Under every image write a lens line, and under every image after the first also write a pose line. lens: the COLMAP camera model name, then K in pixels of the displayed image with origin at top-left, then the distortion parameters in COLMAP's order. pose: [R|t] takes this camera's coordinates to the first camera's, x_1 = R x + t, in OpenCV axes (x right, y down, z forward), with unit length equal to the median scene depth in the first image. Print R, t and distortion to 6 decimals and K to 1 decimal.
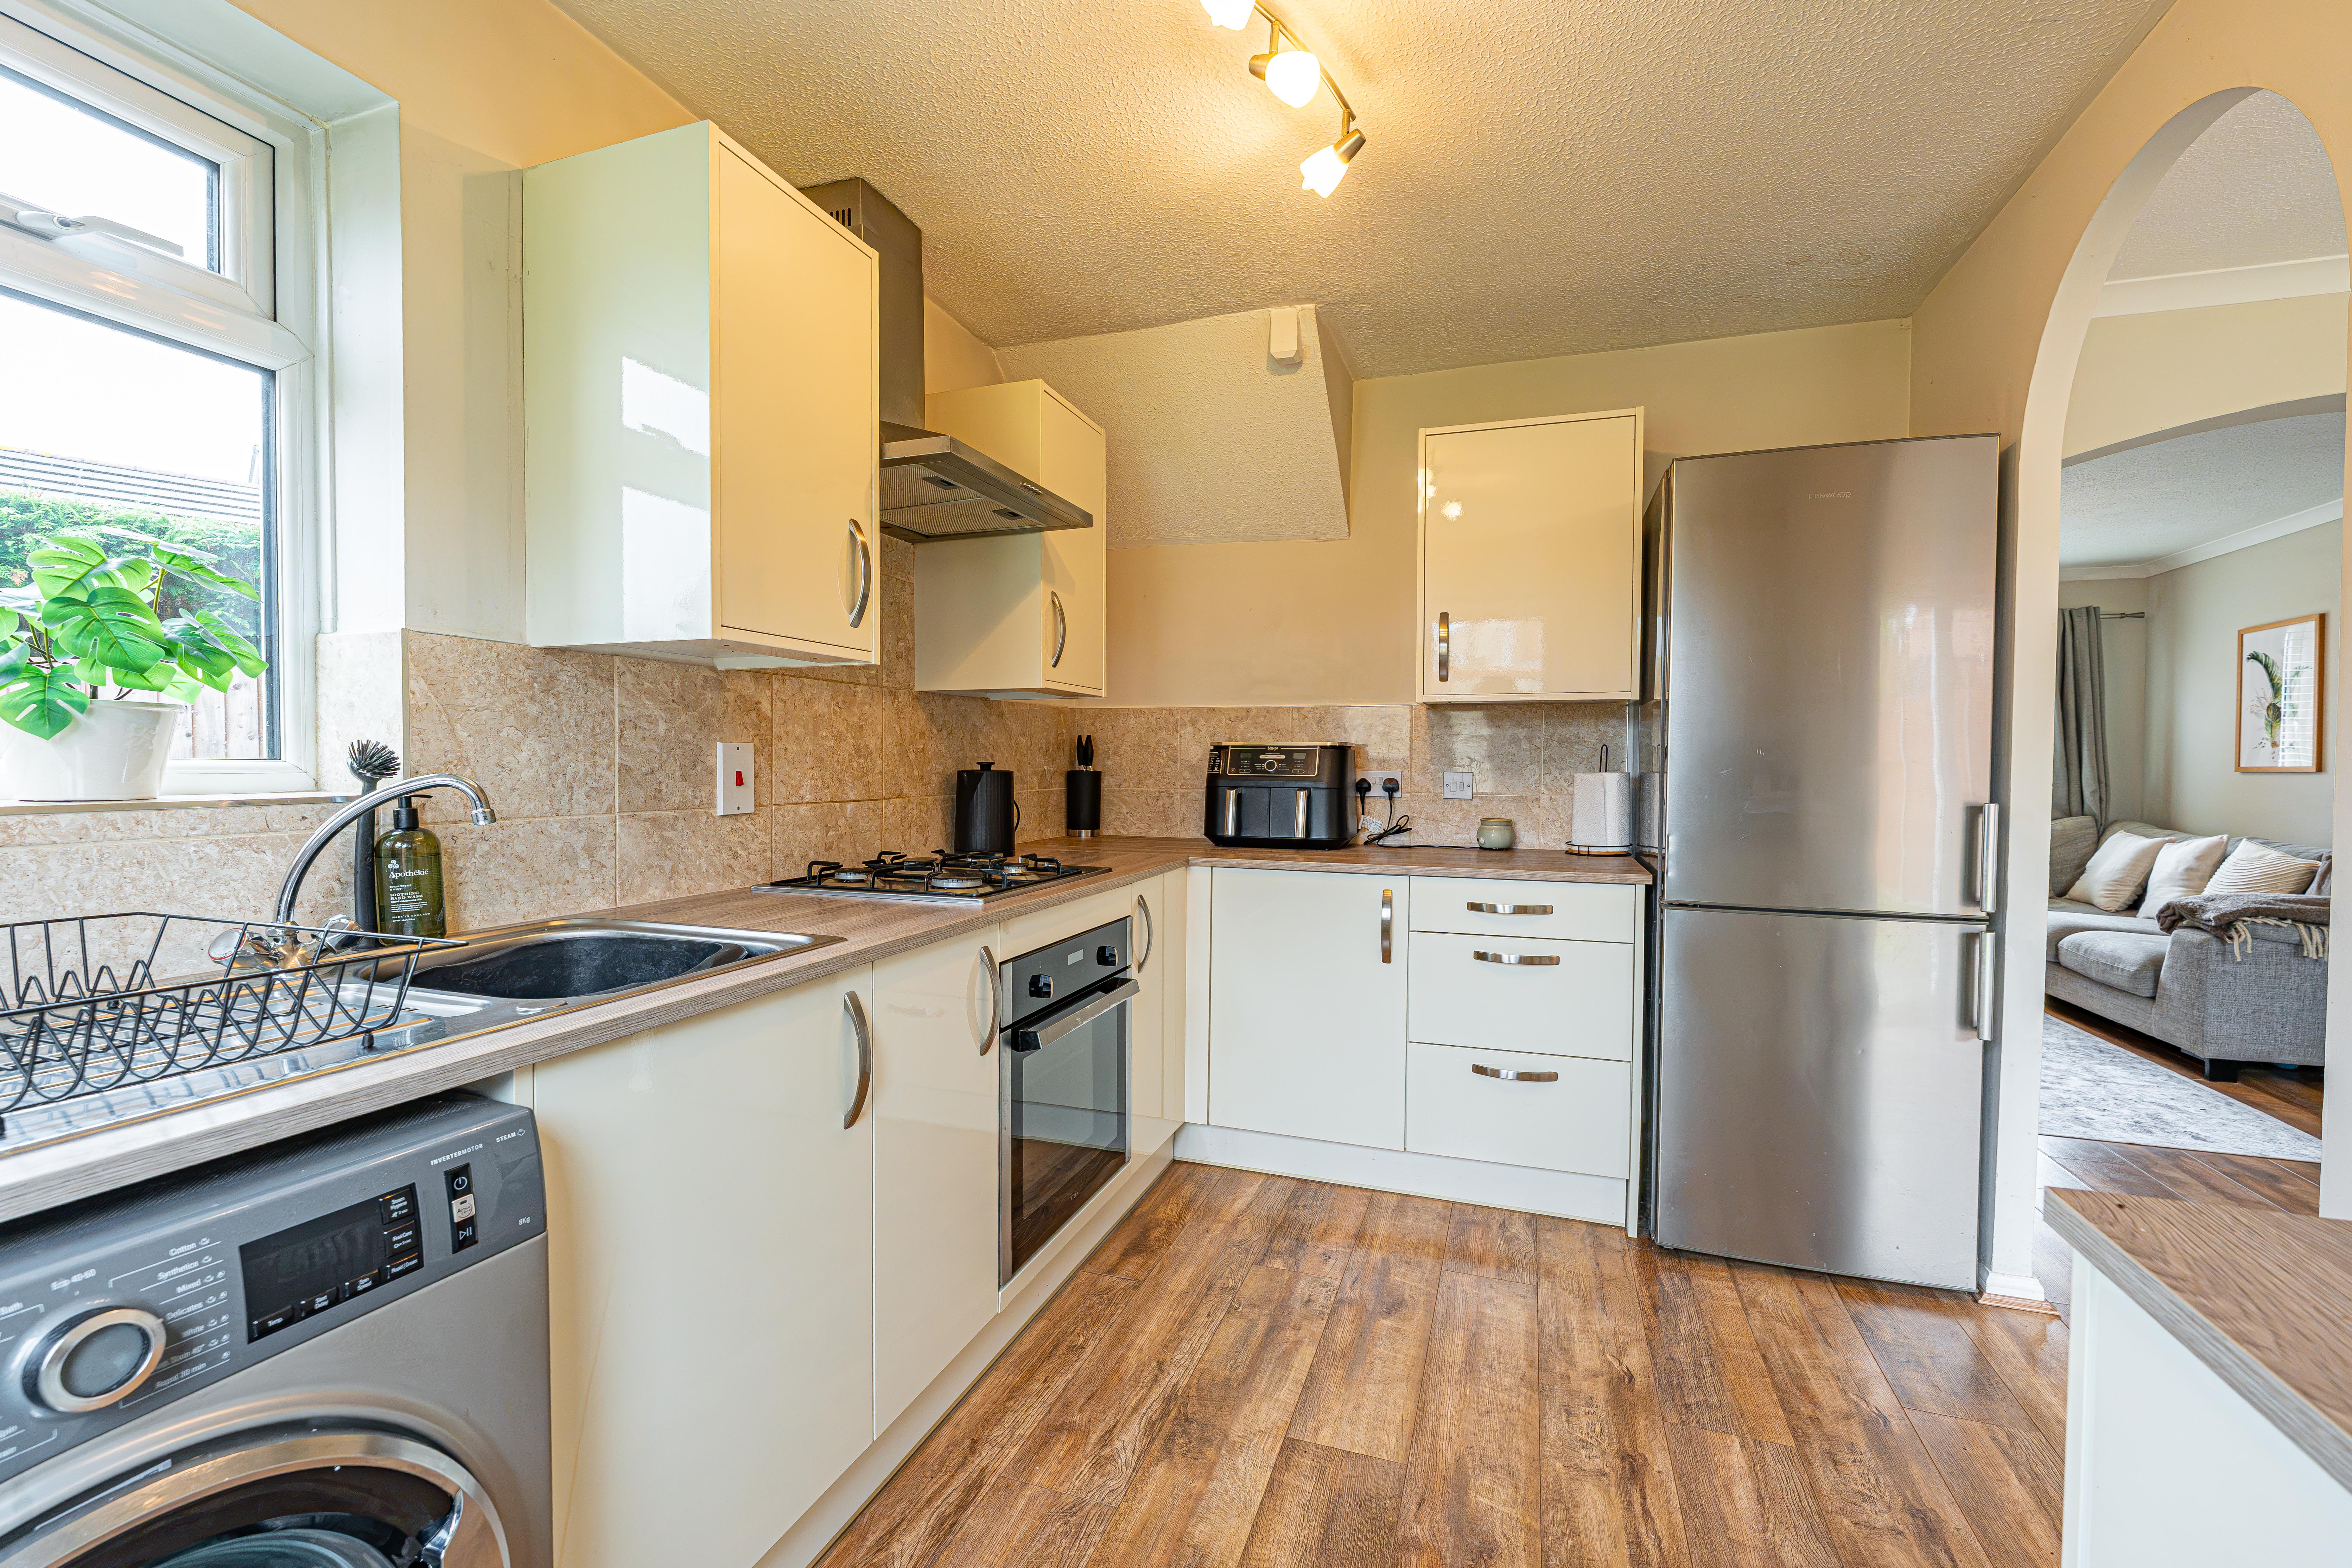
lens RADIAL K [[912.4, 0, 1137.1], [0, 912.4, 778.0], [0, 0, 1]] dist [-0.004469, -0.000473]
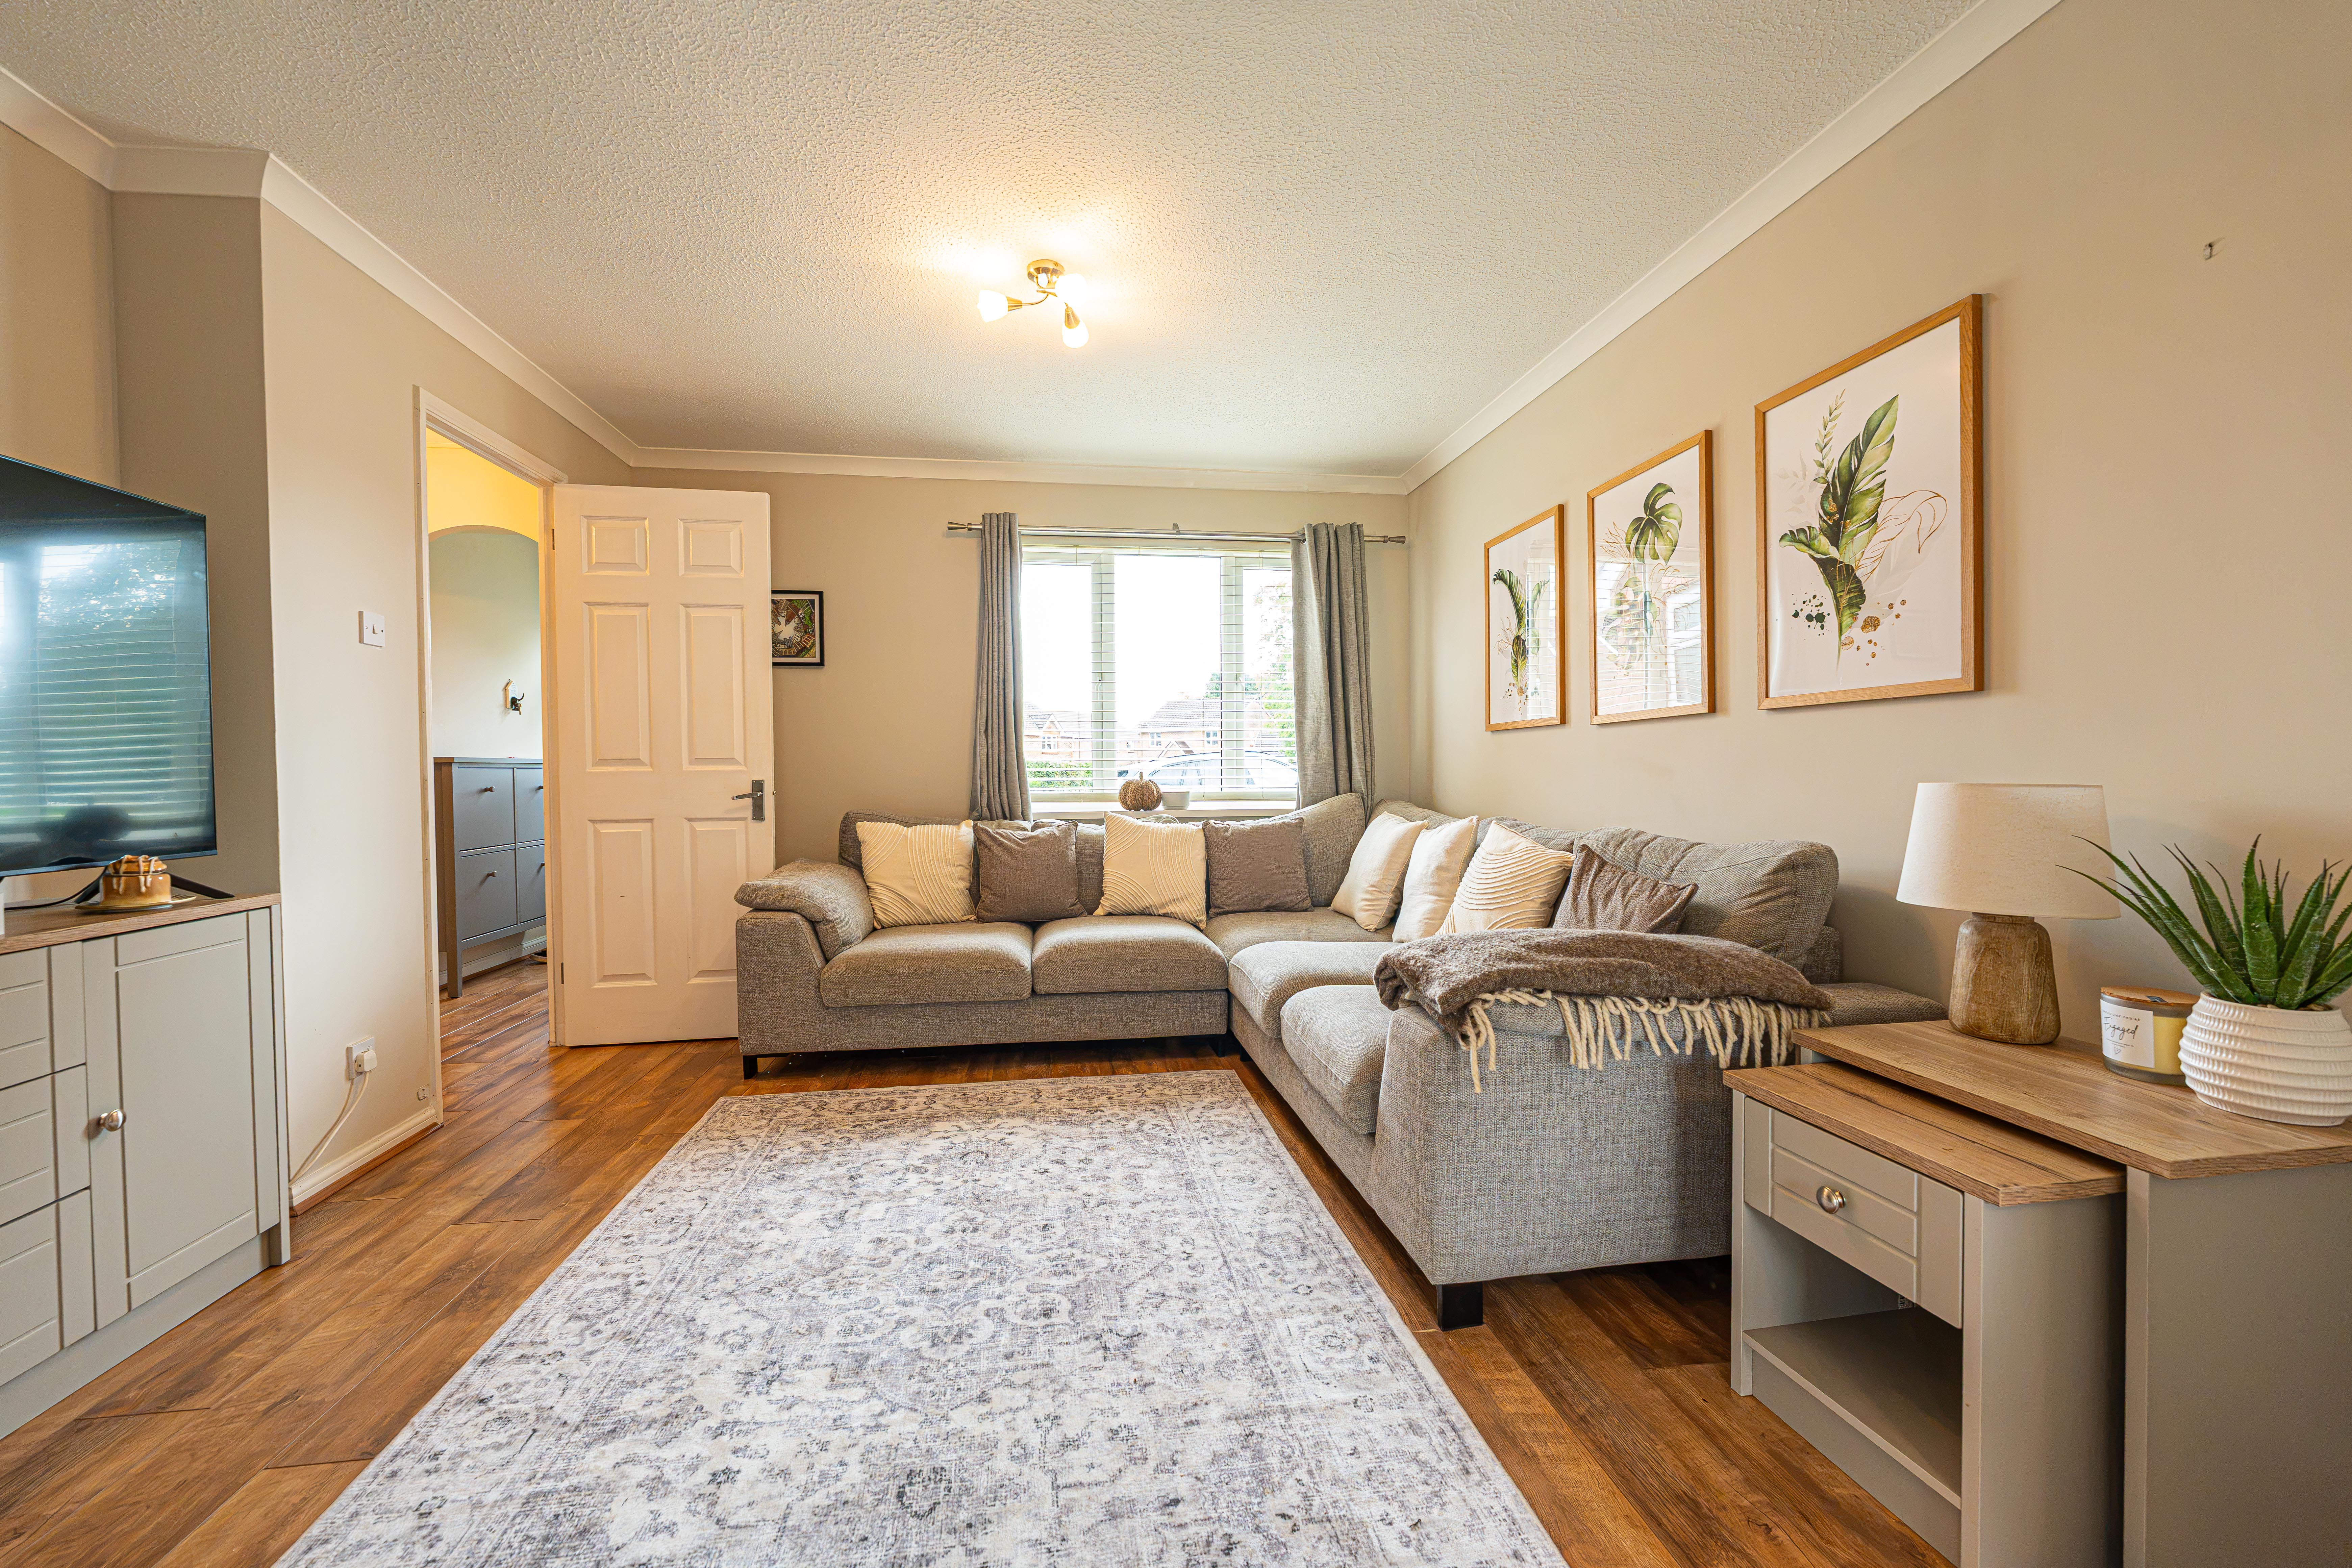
lens RADIAL K [[950.7, 0, 1156.3], [0, 950.7, 781.4], [0, 0, 1]] dist [0.000839, -0.000121]
pose [[0.861501, -0.021784, 0.507288, 1.354903], [0.022738, 0.999732, 0.004316, 0.059521], [-0.507247, 0.007816, 0.861766, 1.078996]]
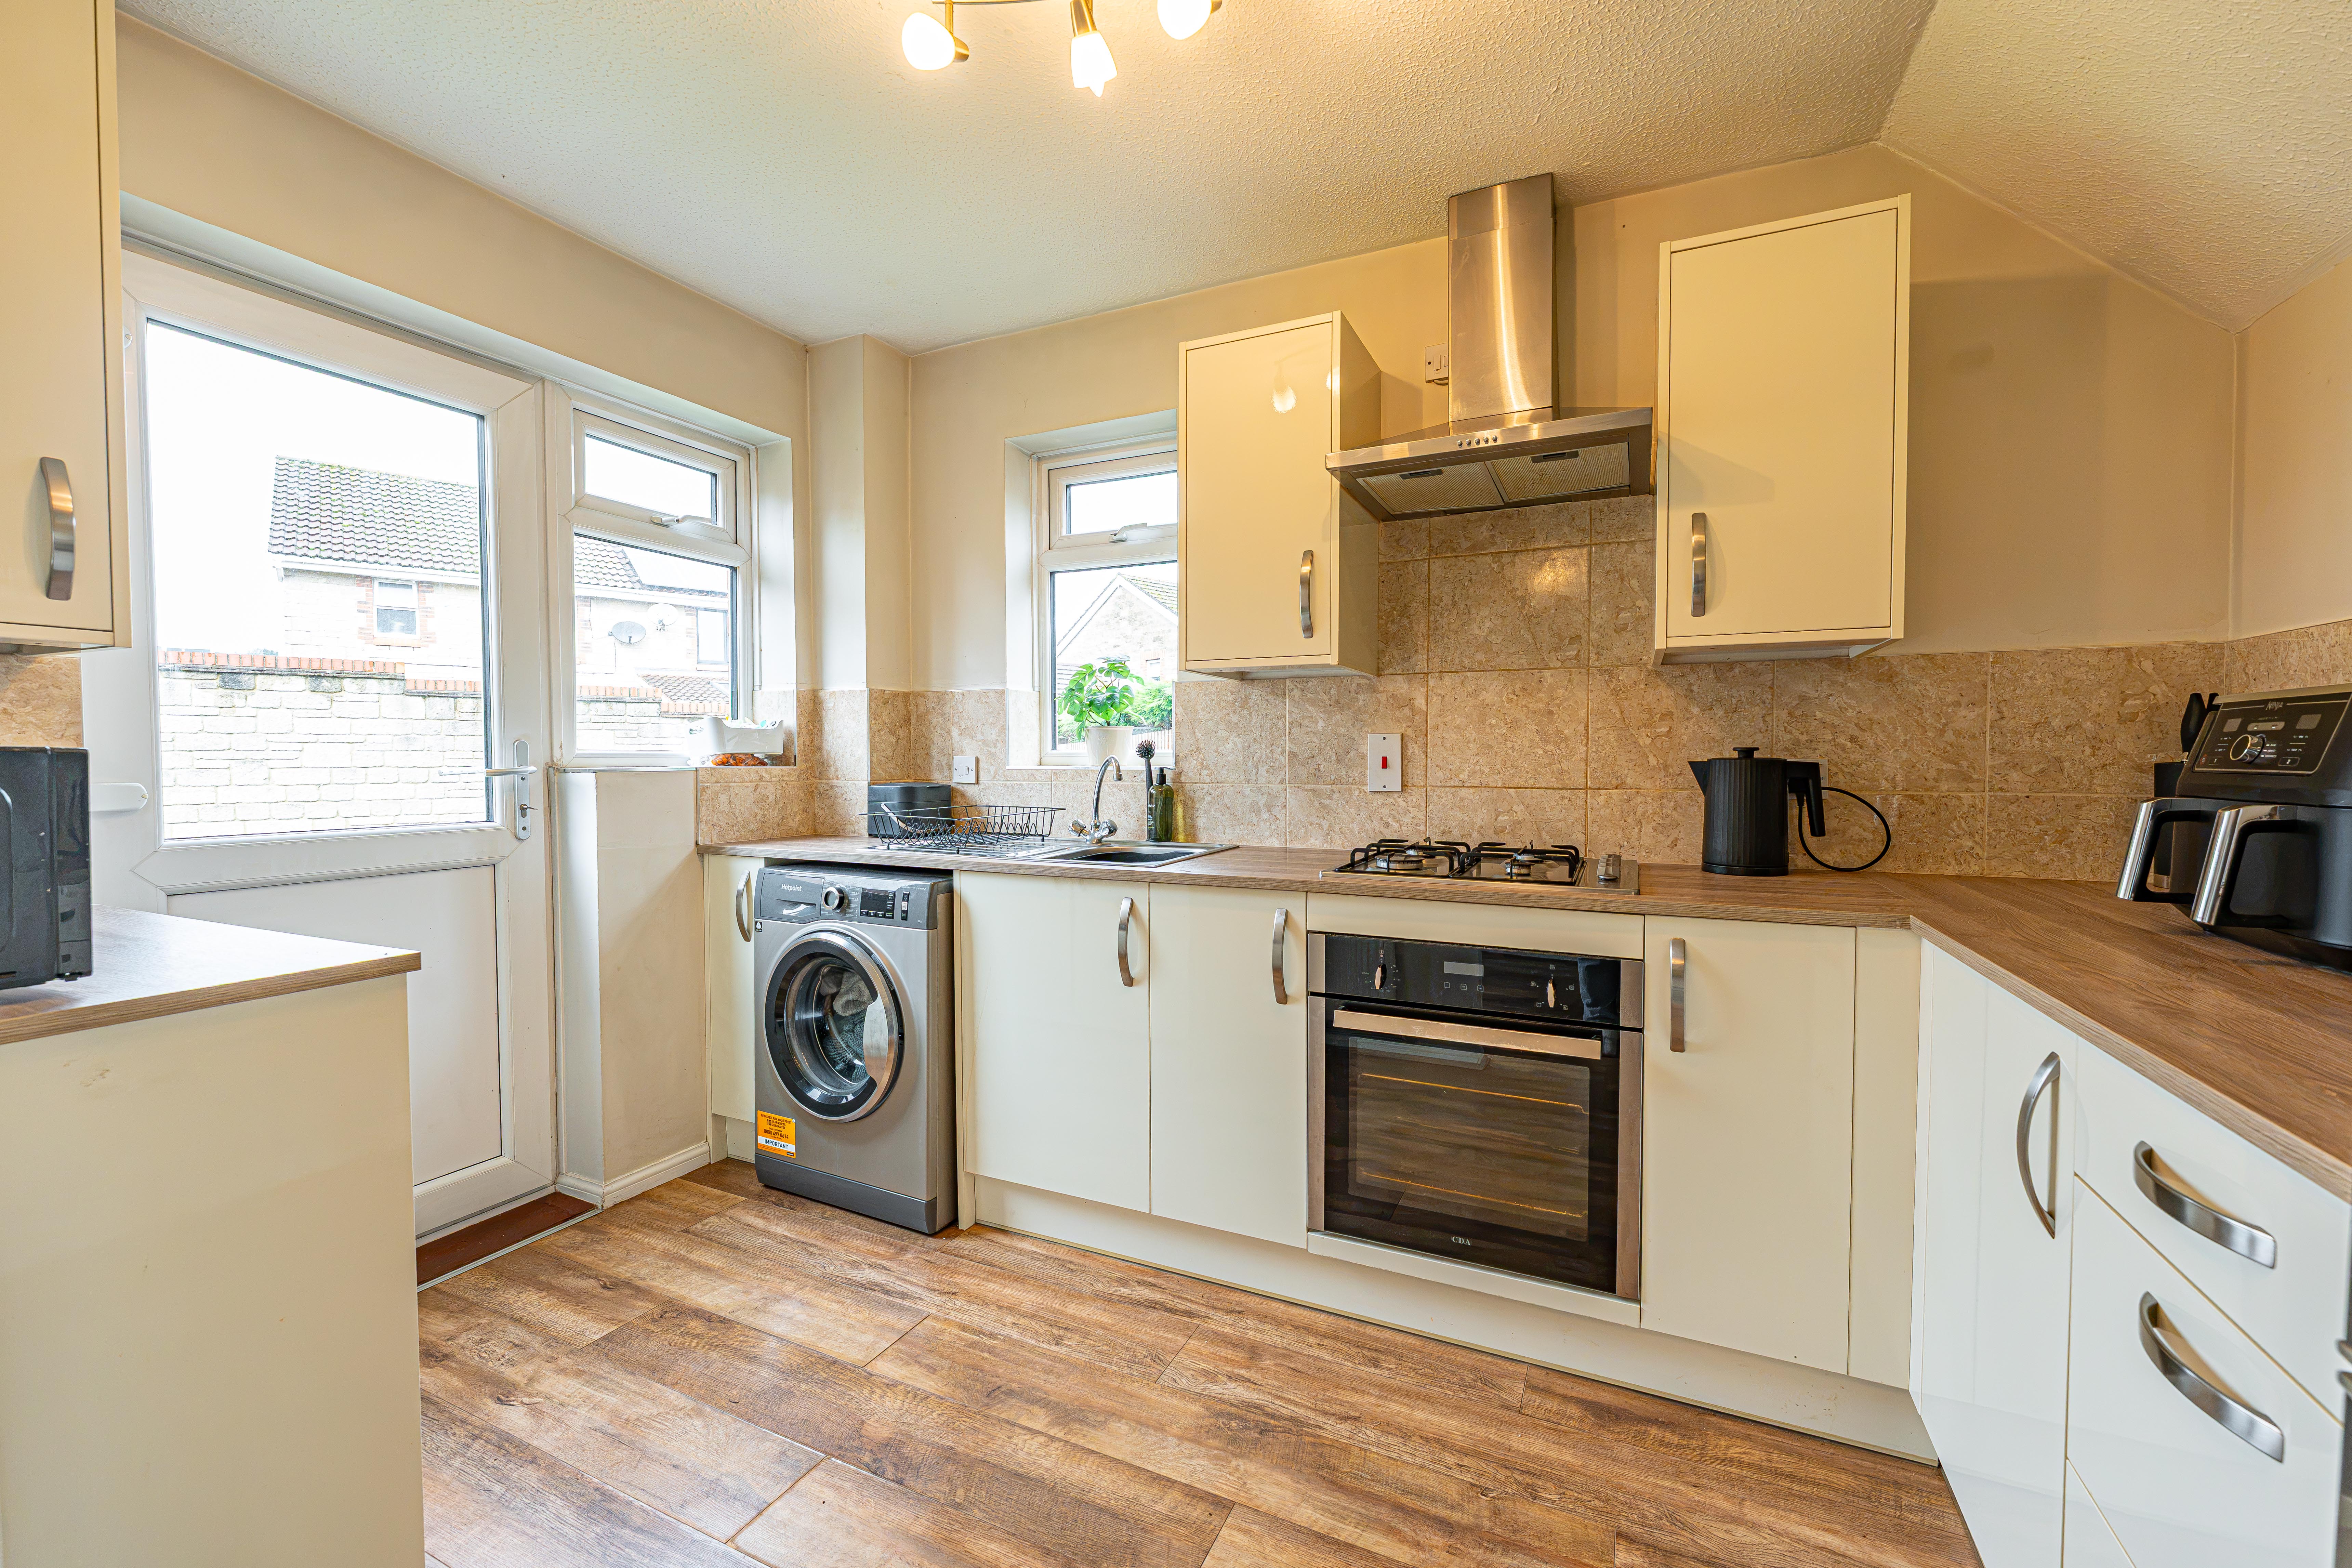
lens RADIAL K [[958.9, 0, 1205.3], [0, 958.9, 780.8], [0, 0, 1]] dist [-0.002883, -0.000269]
pose [[-0.025758, 0.022190, -0.999422, 0.864813], [-0.018175, 0.999578, 0.022662, 0.000177], [0.999503, 0.018749, -0.025344, 0.785266]]
